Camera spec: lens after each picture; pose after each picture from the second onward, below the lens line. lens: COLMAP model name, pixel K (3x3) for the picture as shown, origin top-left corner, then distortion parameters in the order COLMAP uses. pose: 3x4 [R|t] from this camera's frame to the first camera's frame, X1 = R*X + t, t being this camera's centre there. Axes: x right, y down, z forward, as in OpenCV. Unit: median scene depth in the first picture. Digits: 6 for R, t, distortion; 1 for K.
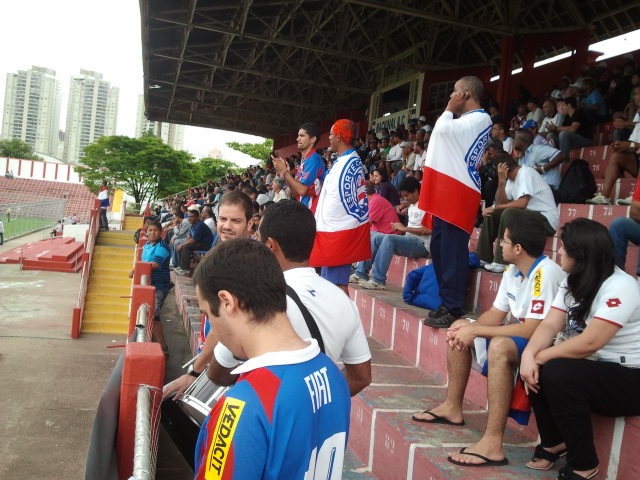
lens RADIAL K [[691.4, 0, 334.4], [0, 691.4, 242.7], [0, 0, 1]] dist [0.023184, -0.196817]
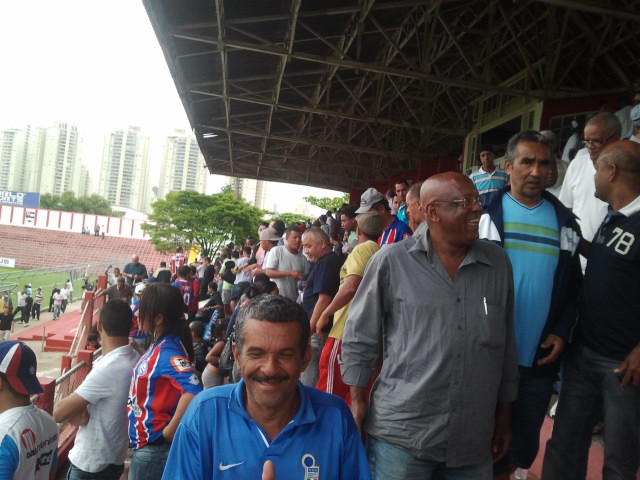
lens RADIAL K [[691.4, 0, 334.4], [0, 691.4, 242.7], [0, 0, 1]] dist [0.023184, -0.196817]
pose [[0.992473, -0.002386, -0.122437, 0.000704], [-0.006869, 0.997151, -0.075112, -0.017936], [0.122267, 0.075388, 0.989630, 0.113898]]
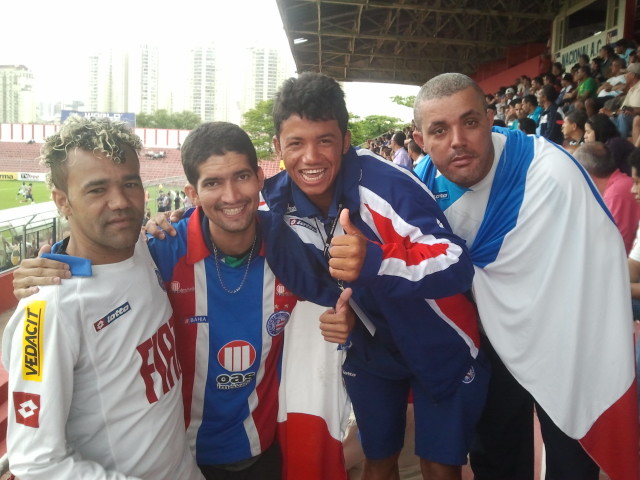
lens RADIAL K [[691.4, 0, 334.4], [0, 691.4, 242.7], [0, 0, 1]] dist [0.023184, -0.196817]
pose [[0.968319, -0.032866, -0.247543, -0.001545], [0.048900, 0.997065, 0.058902, -0.009020], [0.244880, -0.069141, 0.967085, 0.081787]]
